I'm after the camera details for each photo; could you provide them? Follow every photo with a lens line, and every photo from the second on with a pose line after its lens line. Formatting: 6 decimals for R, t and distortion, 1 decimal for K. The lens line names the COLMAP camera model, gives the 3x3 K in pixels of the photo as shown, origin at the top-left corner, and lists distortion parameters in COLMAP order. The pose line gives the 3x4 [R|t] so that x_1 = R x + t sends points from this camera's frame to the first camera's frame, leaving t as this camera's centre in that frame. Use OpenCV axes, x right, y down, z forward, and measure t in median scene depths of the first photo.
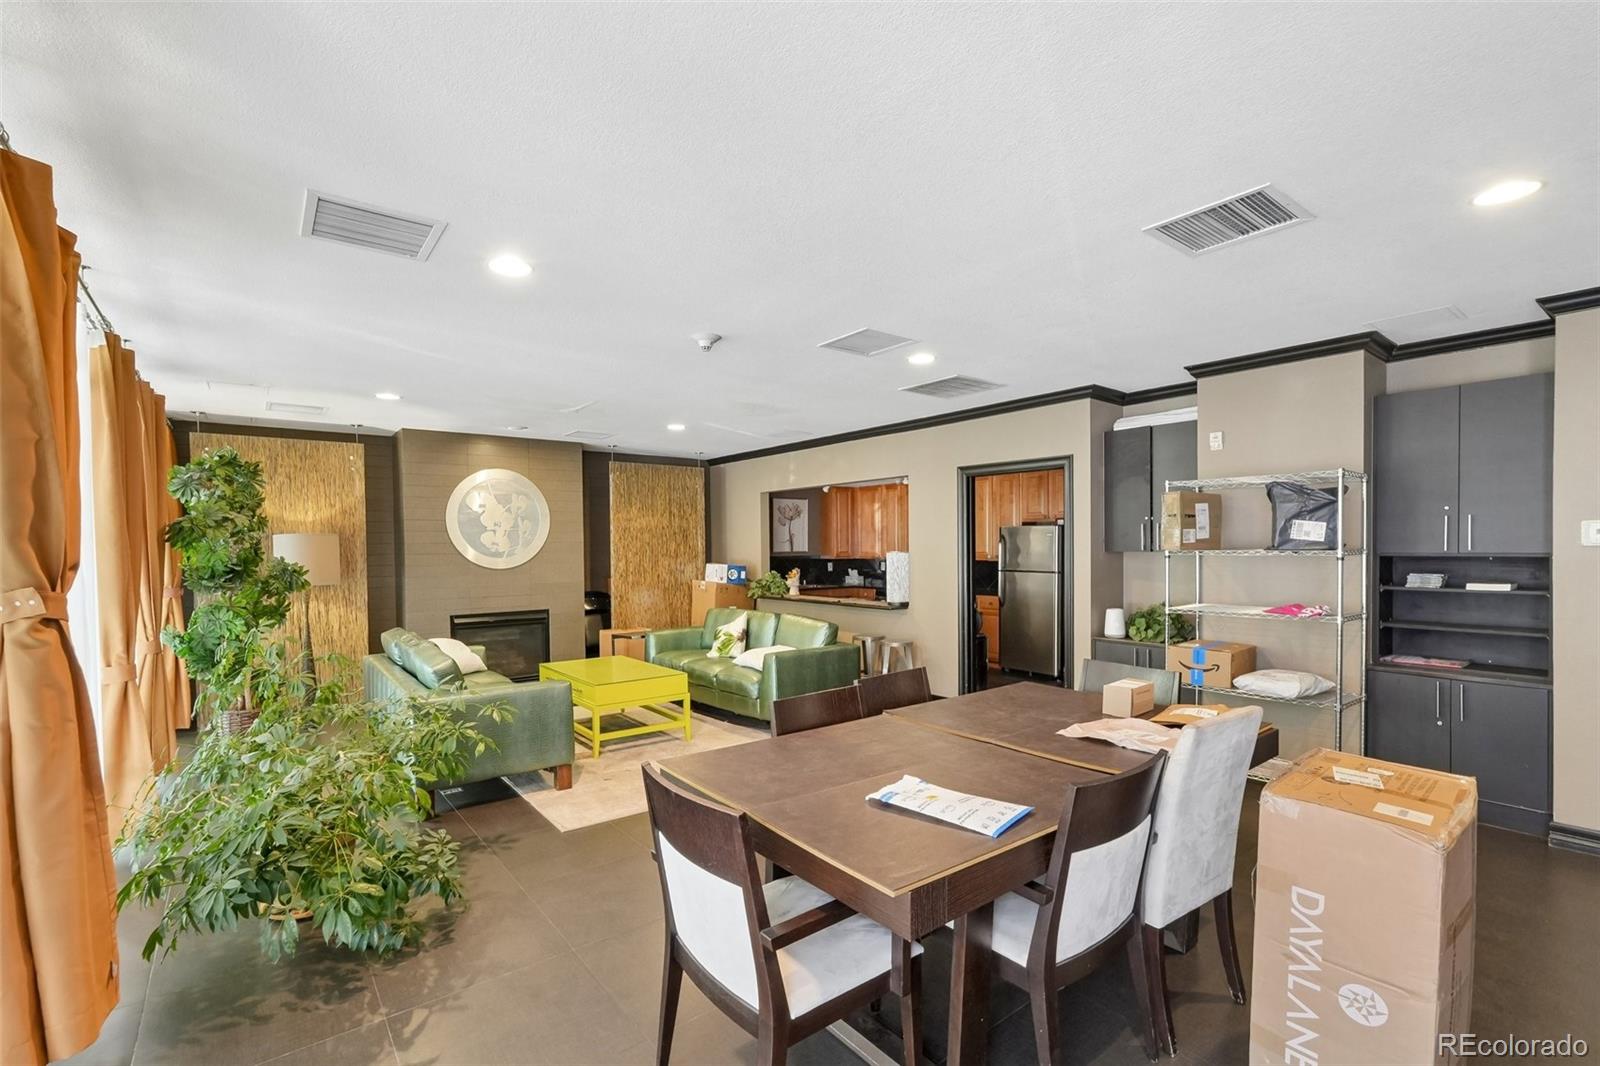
lens RADIAL K [[707.8, 0, 800.0], [0, 707.8, 533.0], [0, 0, 1]] dist [-0.000238, -0.000027]
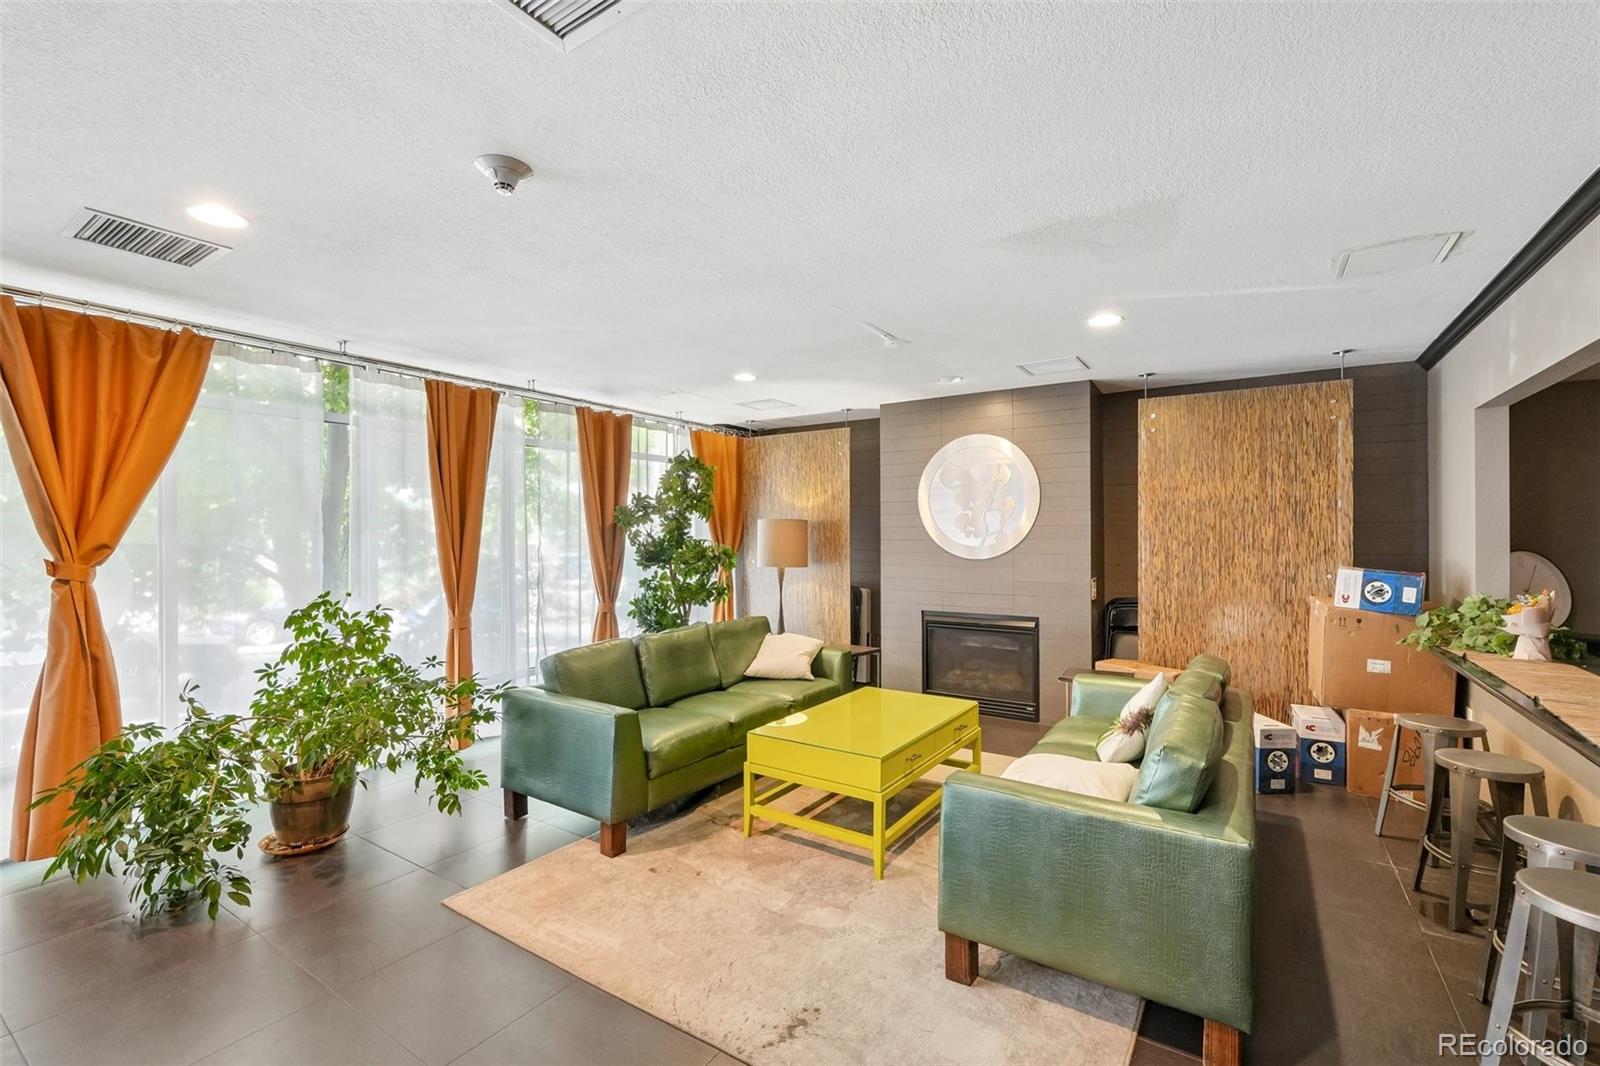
lens RADIAL K [[692.1, 0, 800.0], [0, 692.1, 533.0], [0, 0, 1]] dist [0.000302, 0.000092]
pose [[0.327817, 0.006387, -0.944719, 0.243653], [0.017557, 0.999763, 0.012852, 0.007066], [0.944578, -0.020799, 0.327628, 0.545403]]
